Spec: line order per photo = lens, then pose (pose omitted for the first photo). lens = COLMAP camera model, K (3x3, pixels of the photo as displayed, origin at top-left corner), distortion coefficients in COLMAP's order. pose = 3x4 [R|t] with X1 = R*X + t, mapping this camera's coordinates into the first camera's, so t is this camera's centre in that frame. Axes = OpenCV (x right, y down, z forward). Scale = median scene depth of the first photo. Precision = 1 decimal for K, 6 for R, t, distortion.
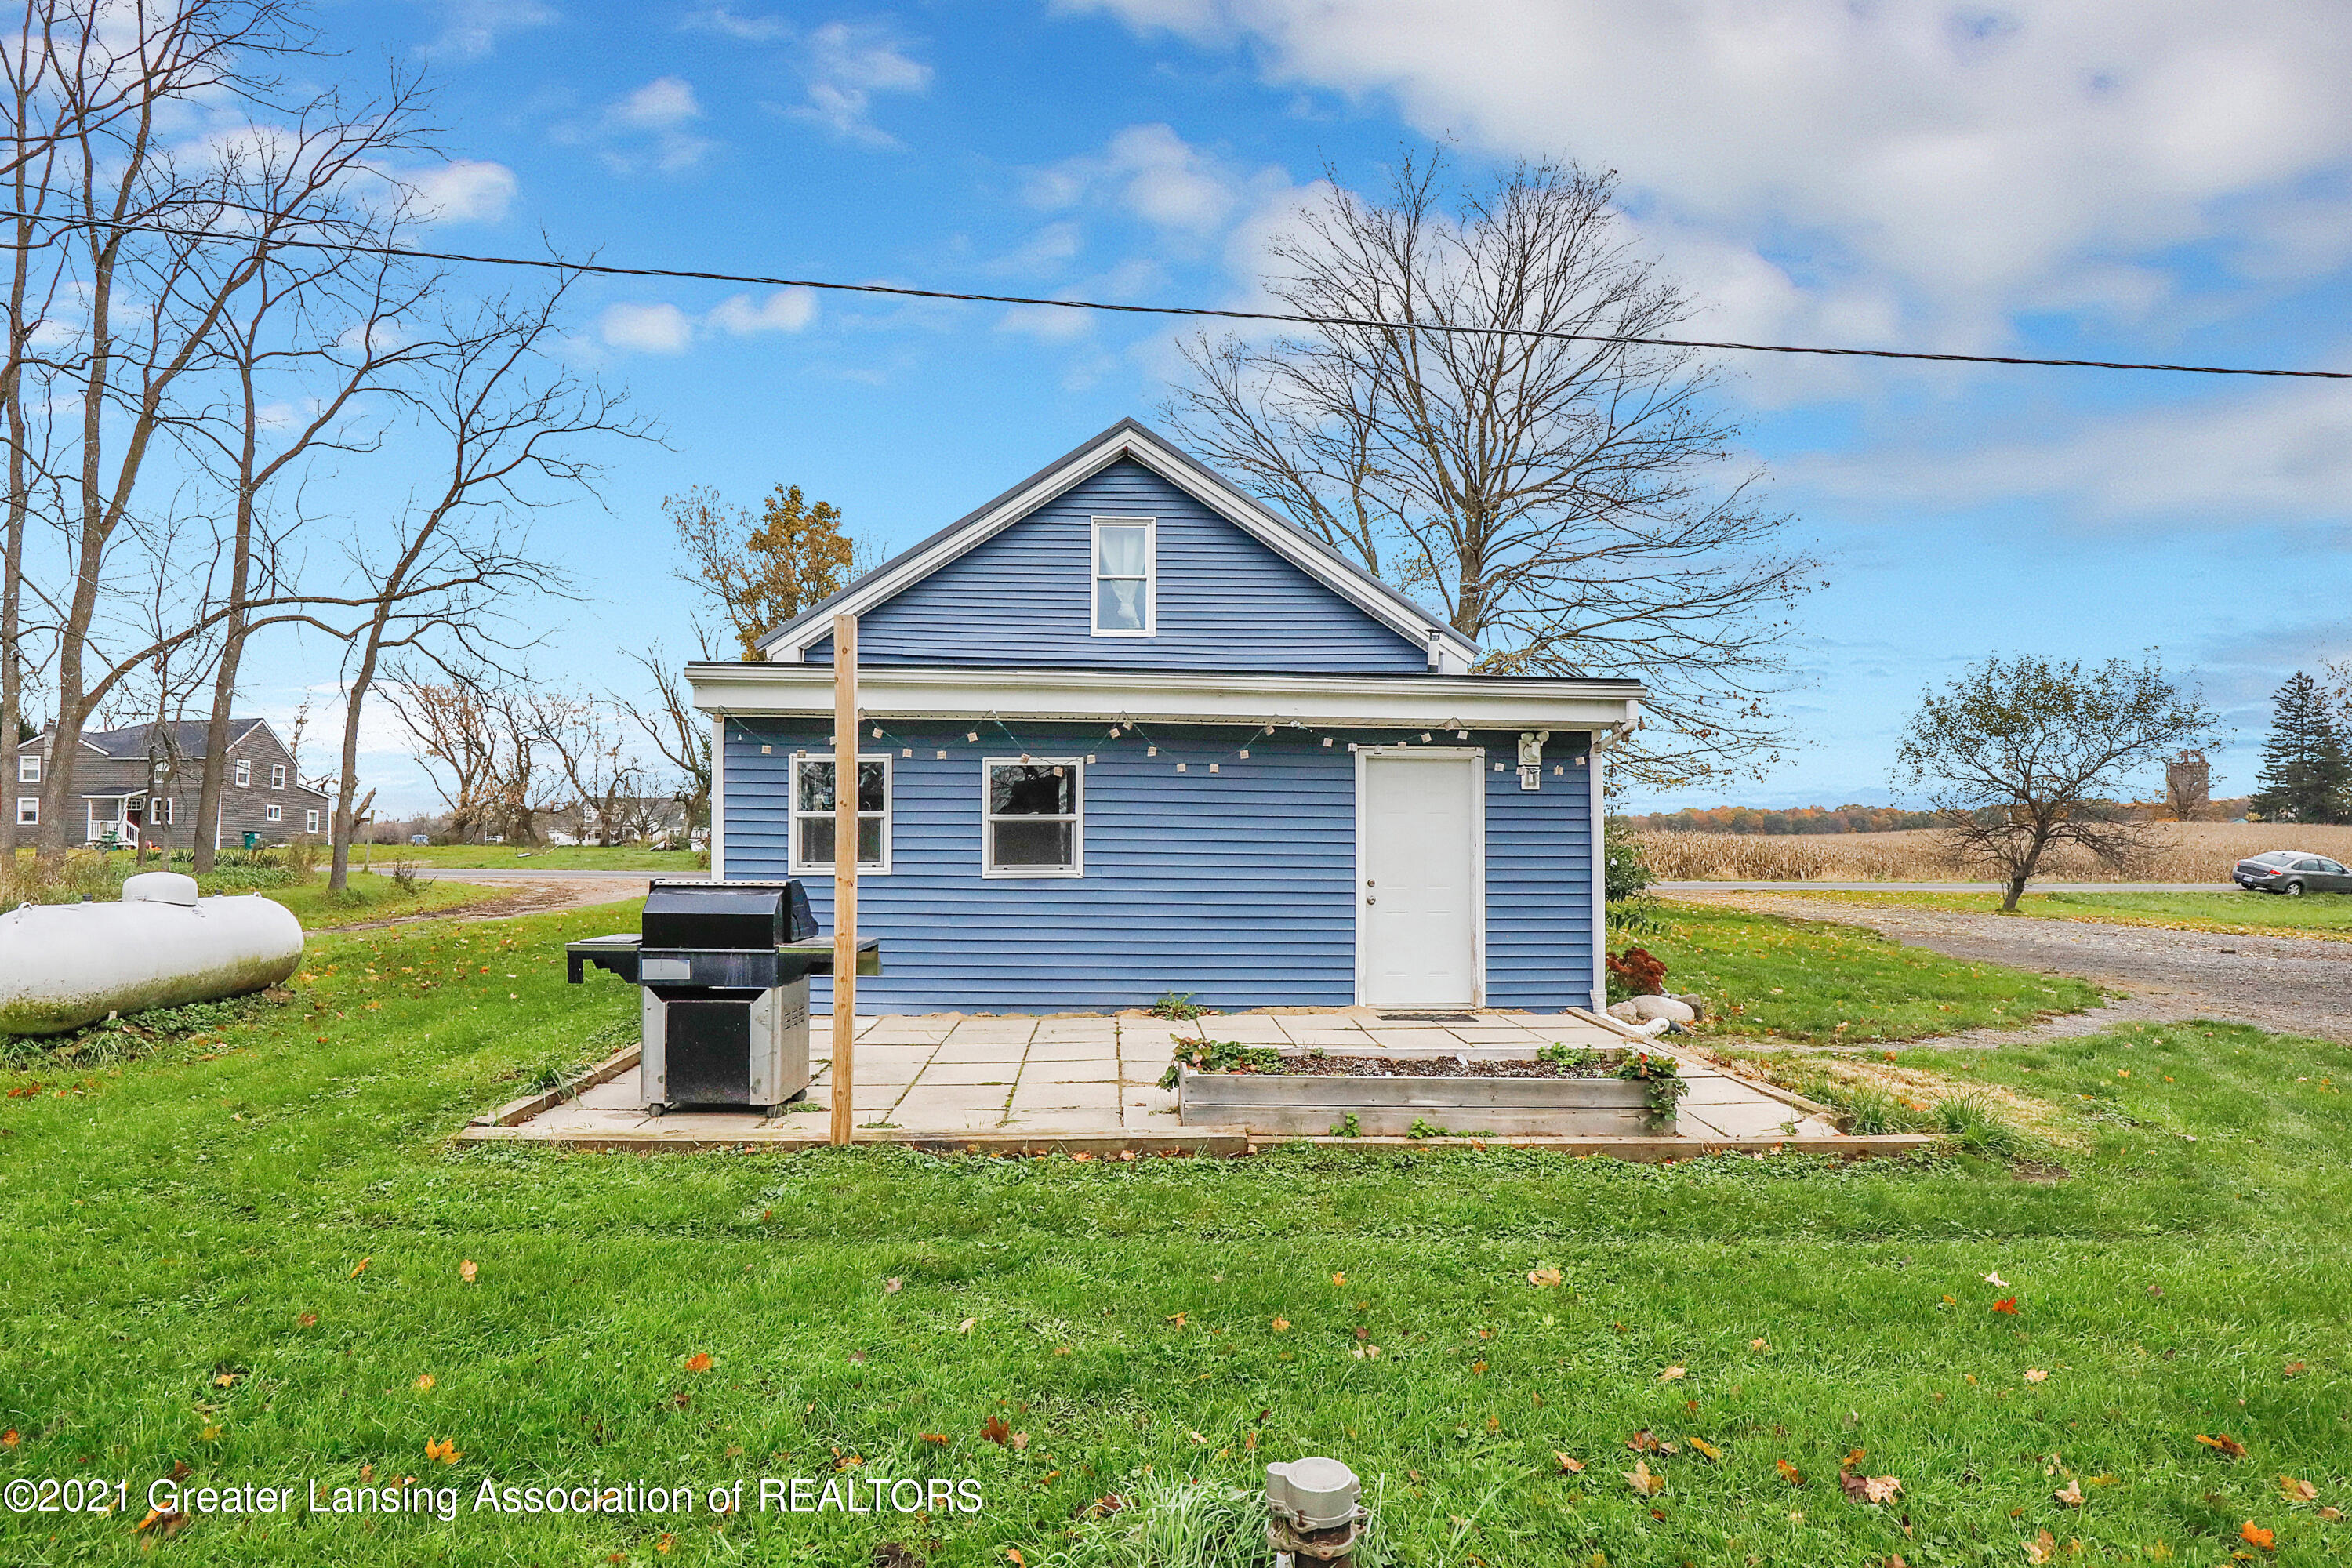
lens RADIAL K [[1182.7, 0, 1175.4], [0, 1182.7, 837.9], [0, 0, 1]] dist [-0.000573, -0.000046]
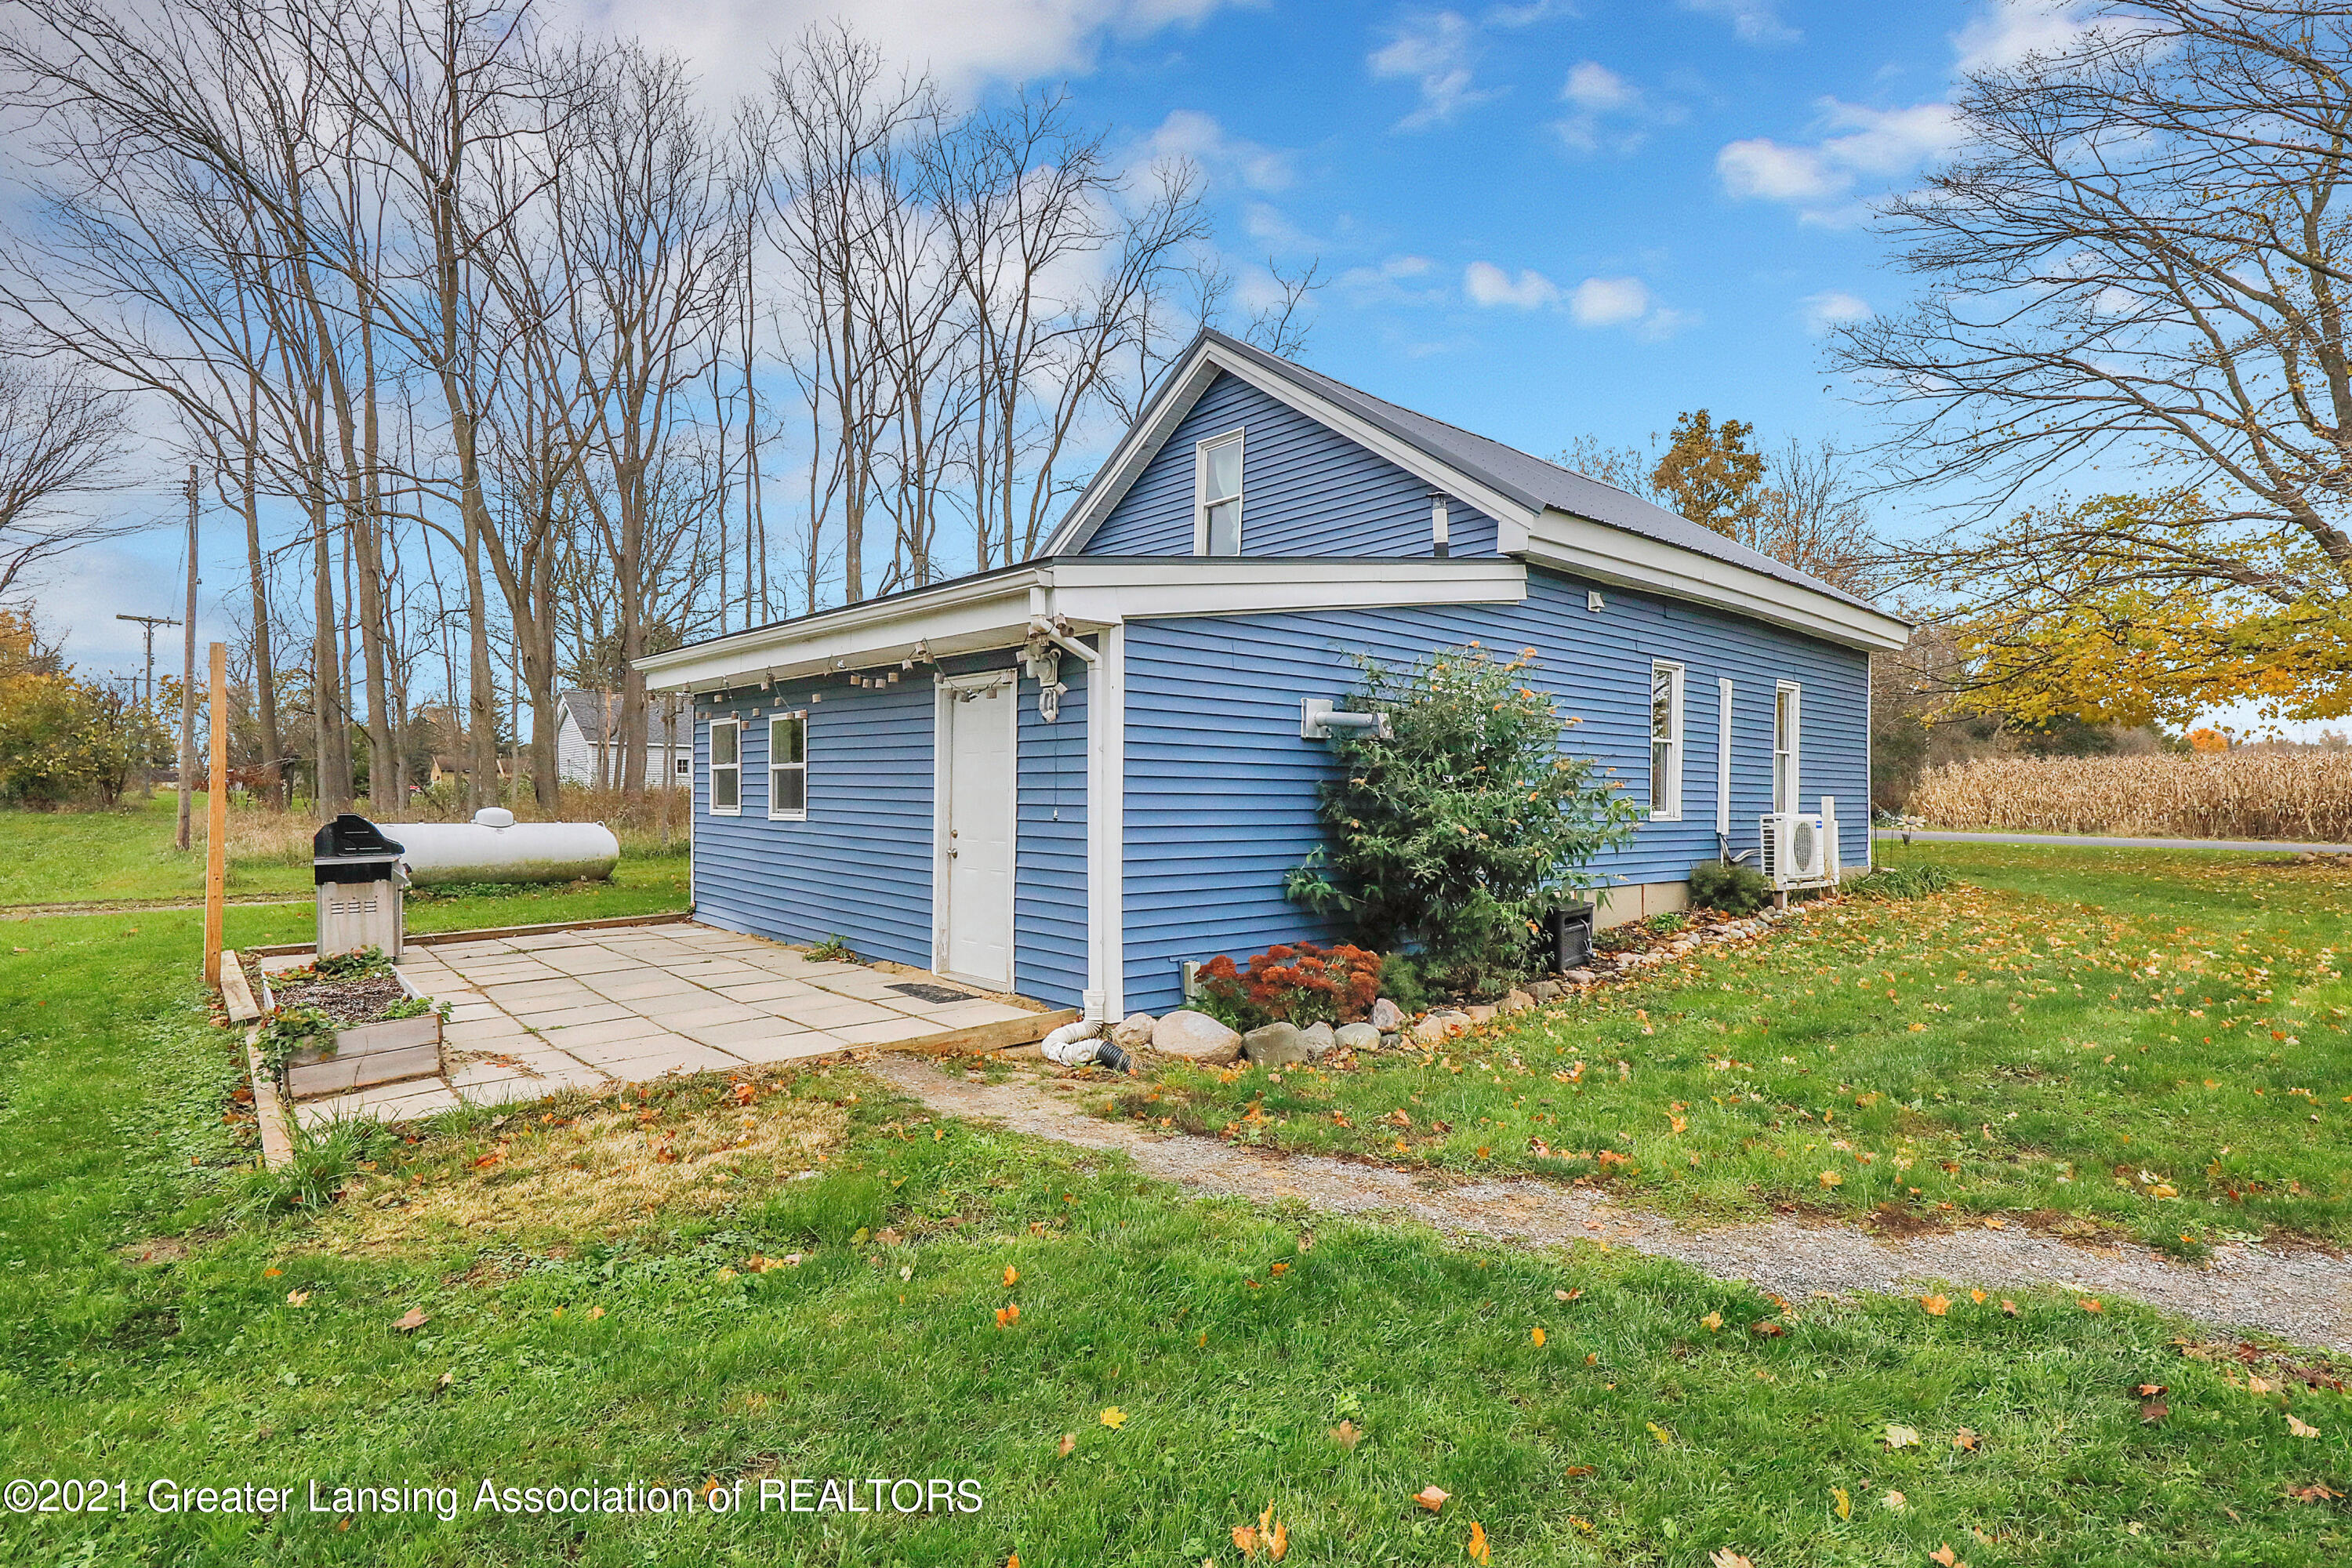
lens RADIAL K [[1172.4, 0, 1176.0], [0, 1172.4, 784.0], [0, 0, 1]] dist [0.000101, -0.000002]
pose [[0.634630, -0.006283, -0.772791, 0.942851], [0.006032, 0.999977, -0.003176, 0.005112], [0.772793, -0.002646, 0.634653, 0.579978]]
